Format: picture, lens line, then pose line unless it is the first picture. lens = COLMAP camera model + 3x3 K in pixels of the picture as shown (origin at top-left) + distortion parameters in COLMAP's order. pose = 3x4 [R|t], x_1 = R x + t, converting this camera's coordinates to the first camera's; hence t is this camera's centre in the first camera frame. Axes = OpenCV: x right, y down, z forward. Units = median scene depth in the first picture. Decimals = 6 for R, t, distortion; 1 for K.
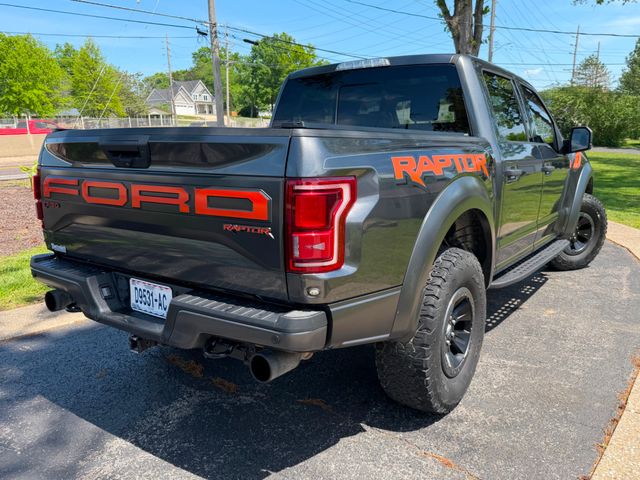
lens RADIAL K [[523.5, 0, 300.7], [0, 523.5, 261.0], [0, 0, 1]] dist [0.016772, -0.039179]
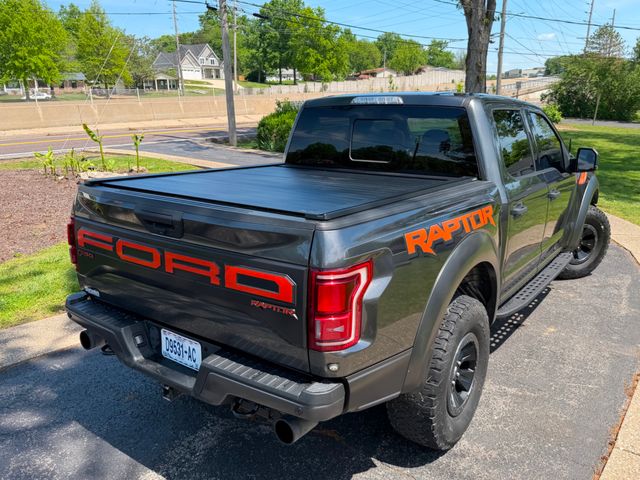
lens RADIAL K [[523.5, 0, 305.2], [0, 523.5, 252.4], [0, 0, 1]] dist [0.016772, -0.039179]
pose [[0.999951, 0.009163, -0.003628, -0.019232], [-0.008971, 0.998710, 0.049983, -0.139515], [0.004081, -0.049949, 0.998743, -0.057524]]
